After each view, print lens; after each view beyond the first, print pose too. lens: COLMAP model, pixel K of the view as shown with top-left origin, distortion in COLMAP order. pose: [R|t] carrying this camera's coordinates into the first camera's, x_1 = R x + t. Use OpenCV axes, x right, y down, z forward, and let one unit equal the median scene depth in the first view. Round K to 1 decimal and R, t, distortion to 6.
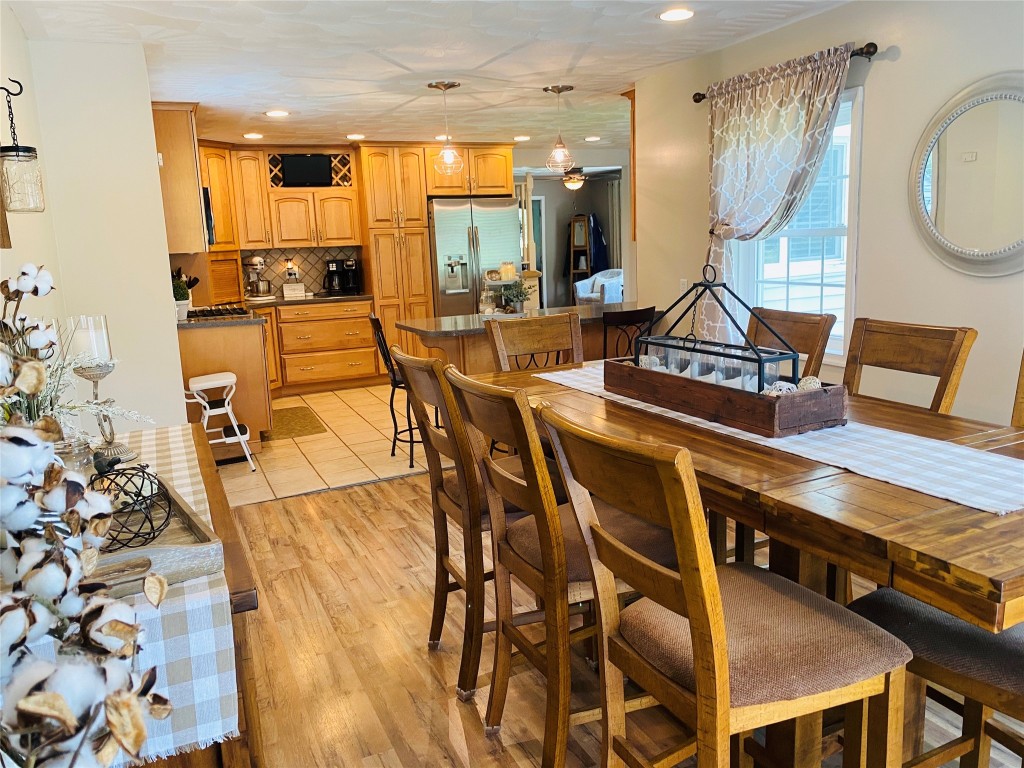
lens RADIAL K [[766.5, 0, 512.0], [0, 766.5, 384.0], [0, 0, 1]] dist [0.003435, -0.048770]
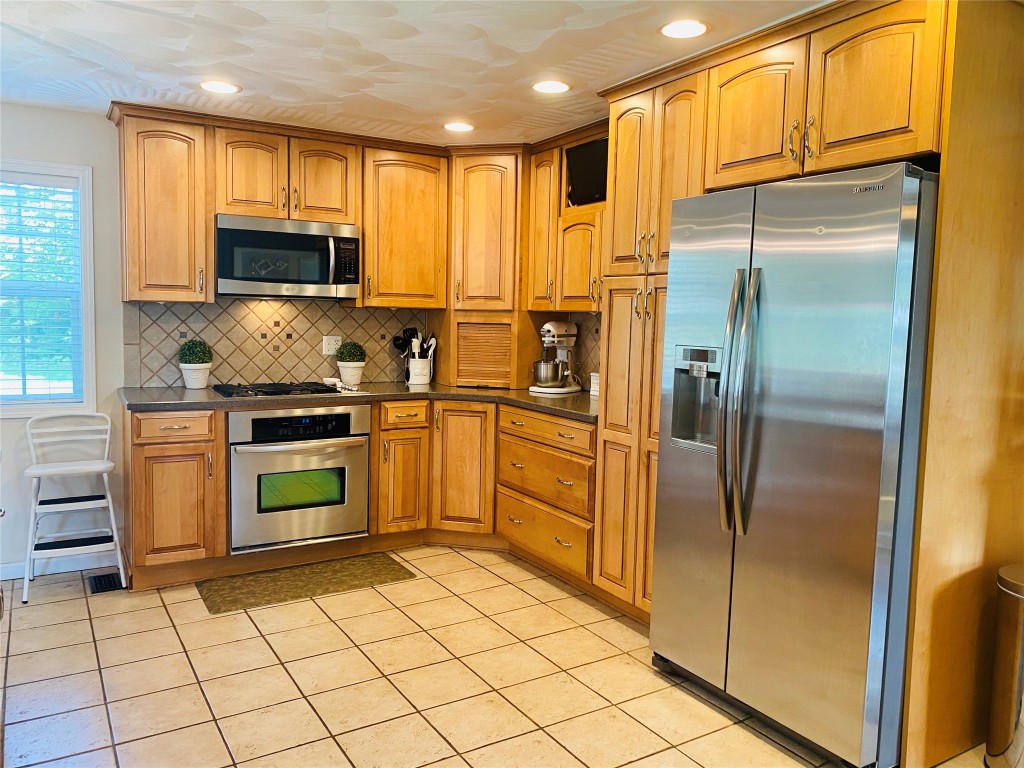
lens RADIAL K [[766.5, 0, 512.0], [0, 766.5, 384.0], [0, 0, 1]] dist [0.003435, -0.048770]
pose [[0.124938, 0.133112, -0.983195, 0.278194], [-0.205439, 0.972954, 0.105620, -0.176620], [0.970662, 0.188790, 0.148905, 0.884909]]
